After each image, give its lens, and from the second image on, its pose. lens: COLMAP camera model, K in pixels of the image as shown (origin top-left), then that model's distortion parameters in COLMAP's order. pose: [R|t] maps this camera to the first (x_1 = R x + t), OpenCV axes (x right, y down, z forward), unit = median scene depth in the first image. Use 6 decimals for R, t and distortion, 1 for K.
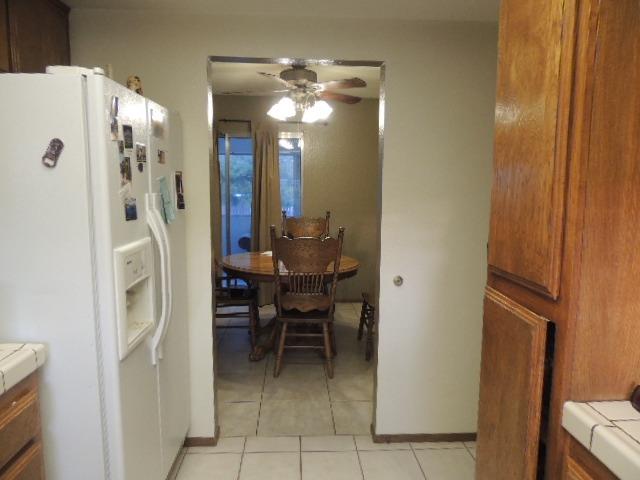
lens RADIAL K [[457.6, 0, 320.0], [0, 457.6, 240.0], [0, 0, 1]] dist [-0.018147, 0.002969]
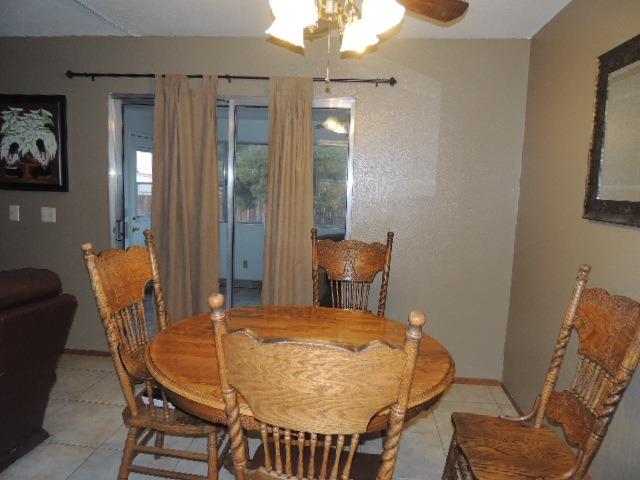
lens RADIAL K [[457.6, 0, 320.0], [0, 457.6, 240.0], [0, 0, 1]] dist [-0.018147, 0.002969]
pose [[0.988112, 0.032955, -0.150162, 0.016686], [-0.034542, 0.999371, -0.007972, -0.045325], [0.149805, 0.013064, 0.988629, 0.454003]]
